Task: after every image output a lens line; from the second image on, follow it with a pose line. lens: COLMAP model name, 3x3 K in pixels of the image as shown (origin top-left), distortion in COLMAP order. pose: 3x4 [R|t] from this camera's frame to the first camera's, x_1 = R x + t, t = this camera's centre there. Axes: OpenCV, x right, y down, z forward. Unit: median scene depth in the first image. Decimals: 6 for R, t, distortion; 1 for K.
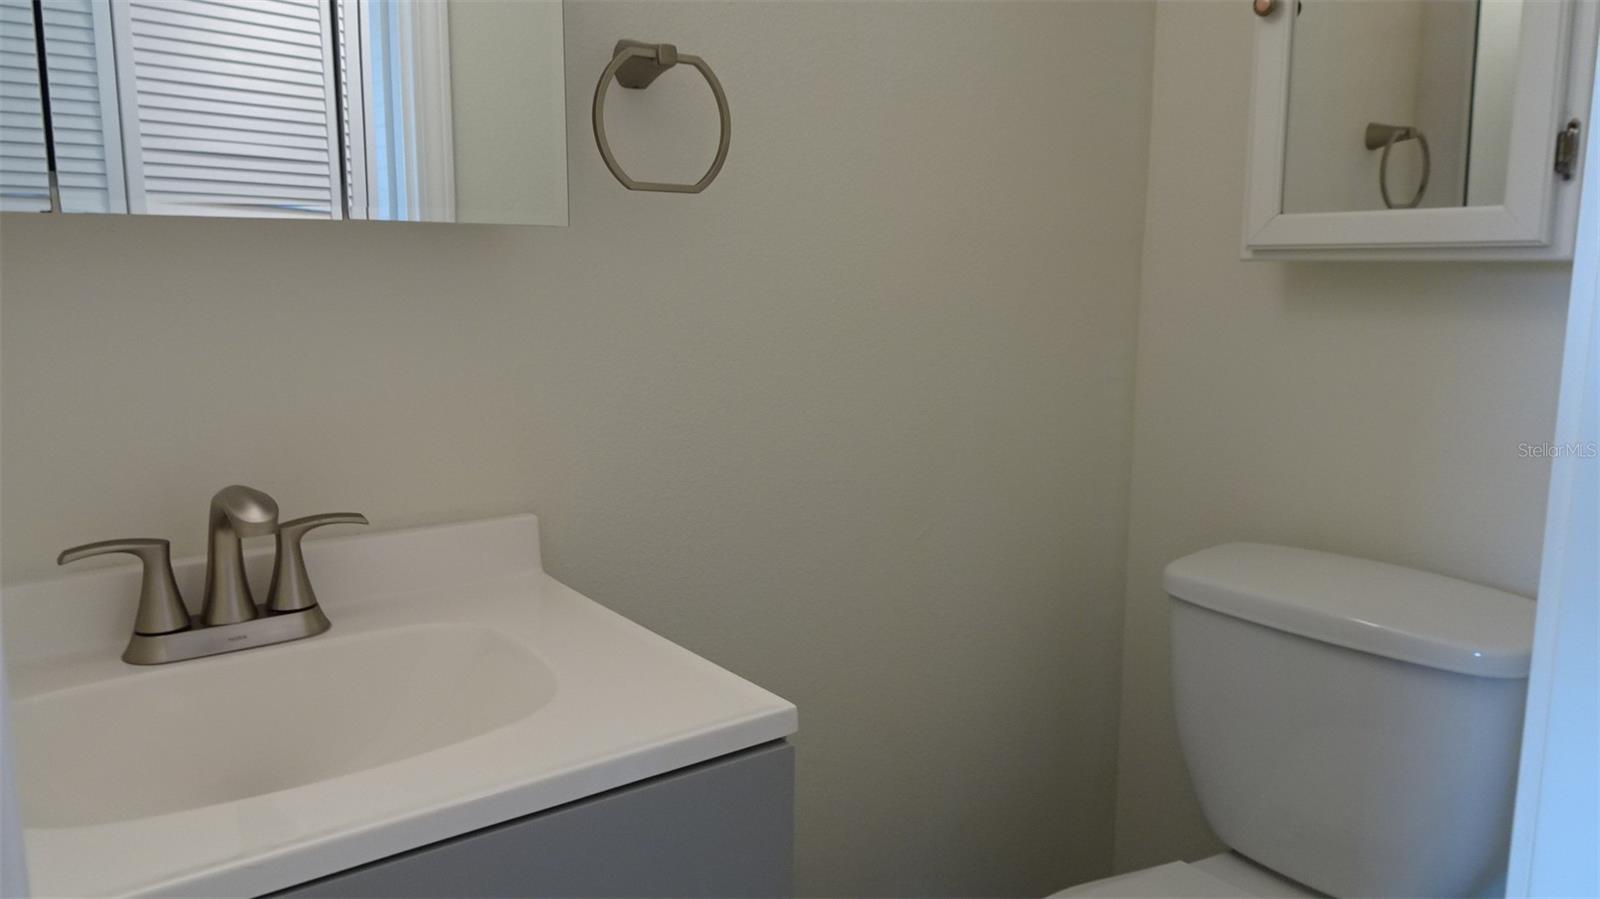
lens RADIAL K [[1148.4, 0, 794.8], [0, 1148.4, 449.2], [0, 0, 1]] dist [0.014227, 0.000630]
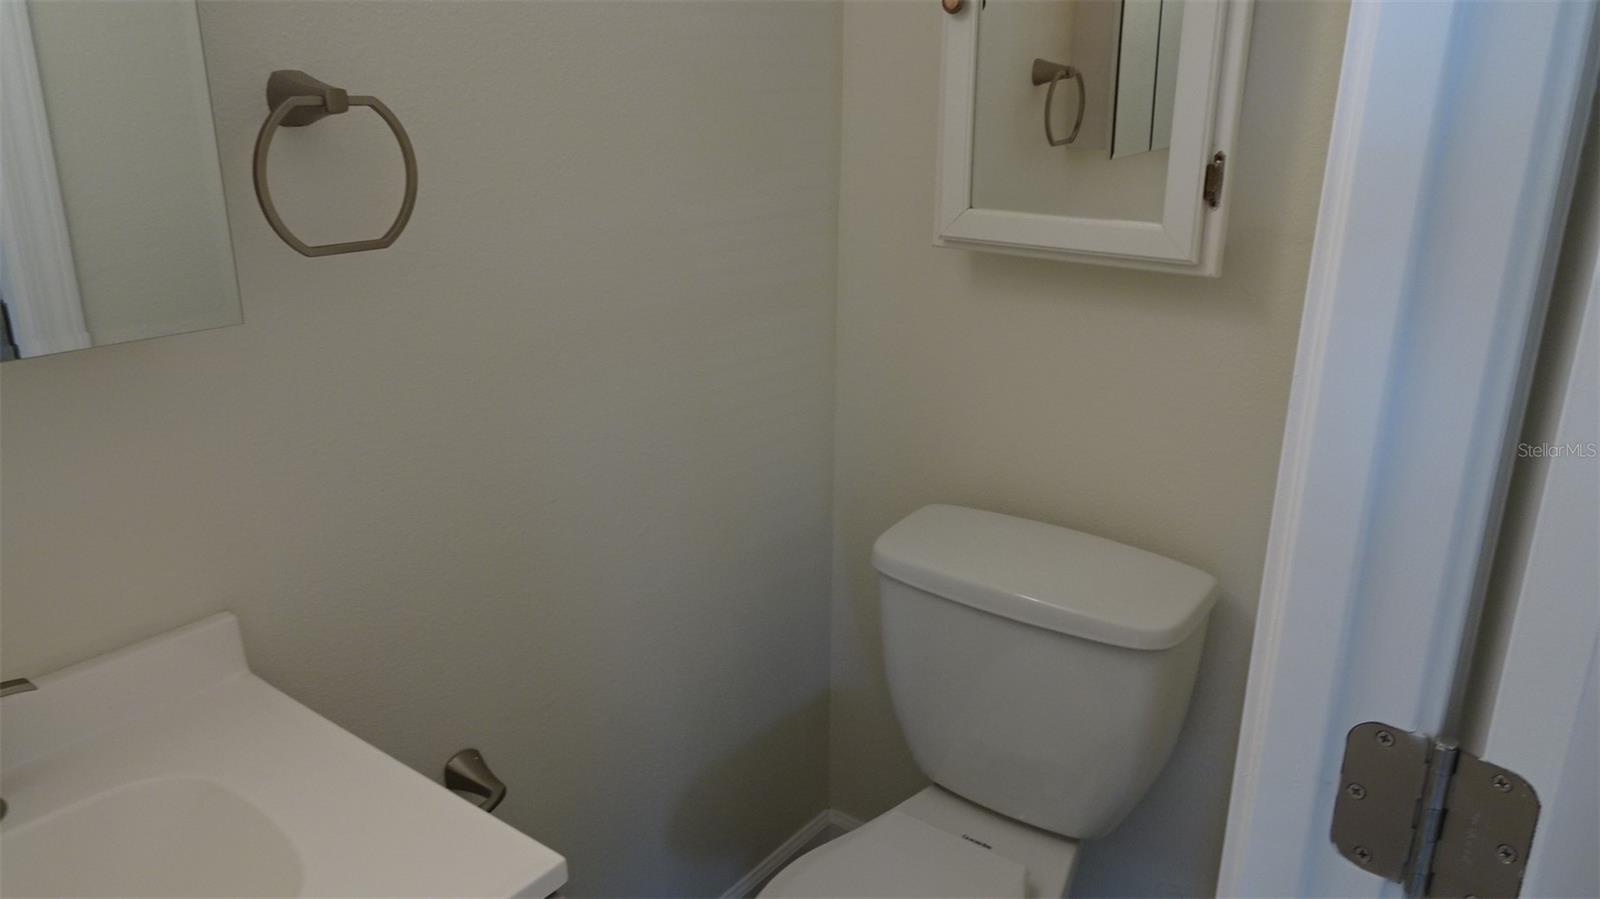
lens RADIAL K [[1148.4, 0, 793.6], [0, 1148.4, 447.8], [0, 0, 1]] dist [0.014227, 0.000630]
pose [[0.960417, -0.083163, 0.265861, -0.030578], [0.037182, 0.984128, 0.173522, -0.210841], [-0.276072, -0.156768, 0.948266, 0.028616]]
